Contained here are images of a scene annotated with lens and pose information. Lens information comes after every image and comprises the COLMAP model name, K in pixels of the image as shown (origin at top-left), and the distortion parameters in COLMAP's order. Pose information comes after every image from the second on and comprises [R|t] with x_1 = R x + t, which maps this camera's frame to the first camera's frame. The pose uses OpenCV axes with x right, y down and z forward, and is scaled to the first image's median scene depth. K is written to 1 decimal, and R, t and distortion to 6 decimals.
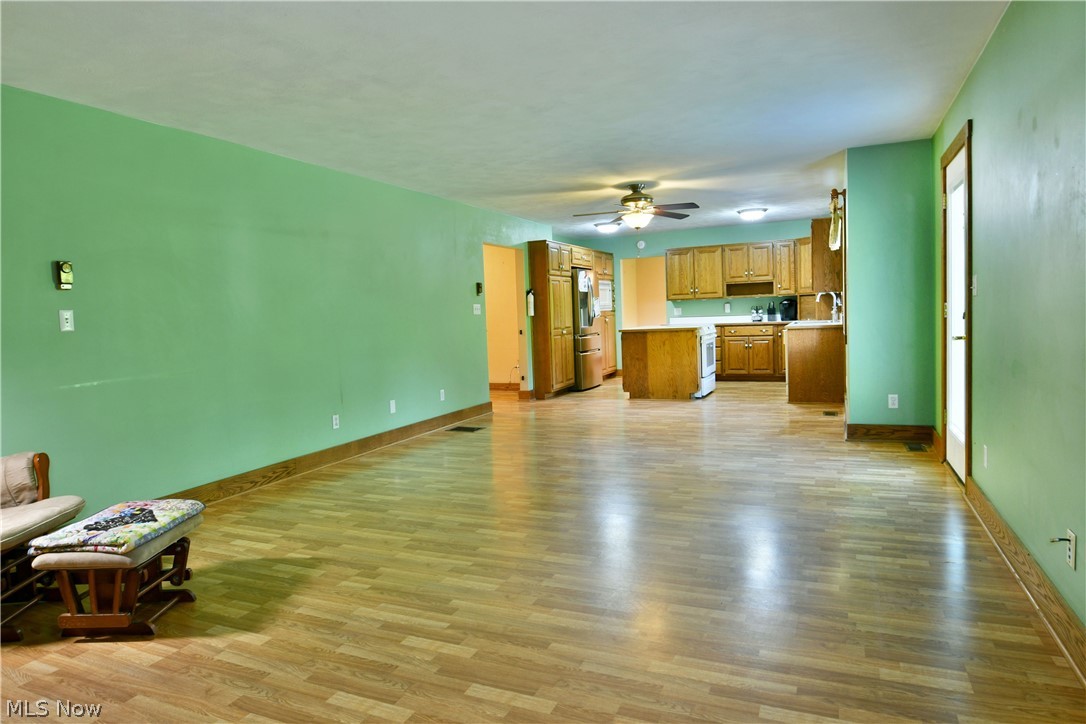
lens RADIAL K [[667.8, 0, 522.7], [0, 667.8, 346.7], [0, 0, 1]] dist [-0.020264, 0.000759]
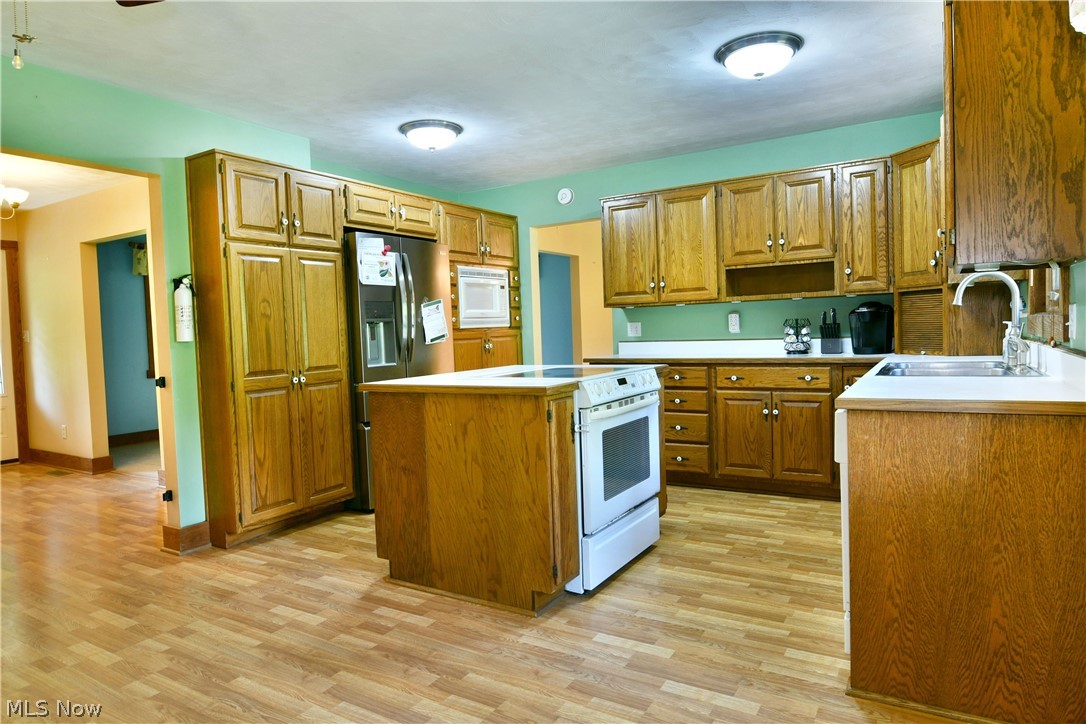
lens RADIAL K [[667.8, 0, 524.8], [0, 667.8, 356.5], [0, 0, 1]] dist [-0.020264, 0.000759]
pose [[0.993037, 0.008788, -0.117474, 0.234789], [-0.009459, 0.999942, -0.005160, -0.033562], [0.117422, 0.006235, 0.993063, 0.565550]]
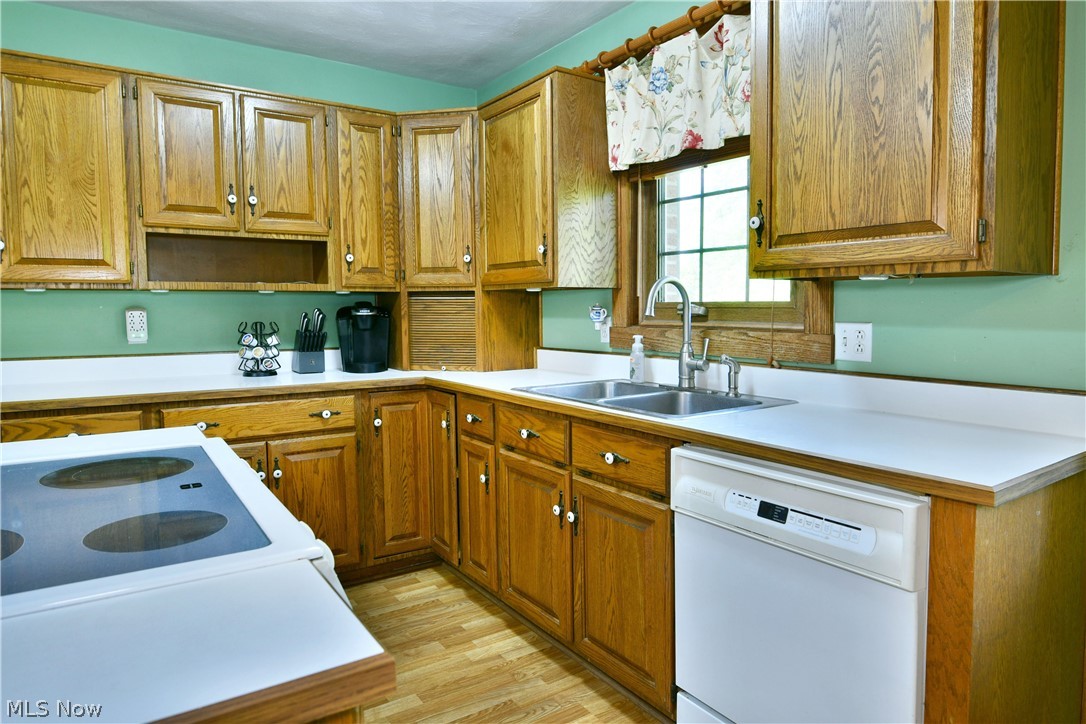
lens RADIAL K [[667.8, 0, 559.9], [0, 667.8, 361.4], [0, 0, 1]] dist [-0.020264, 0.000759]
pose [[0.492430, -0.031539, 0.869781, 0.171298], [0.029042, 0.999382, 0.019796, -0.048204], [-0.869868, 0.015512, 0.493041, 0.776399]]
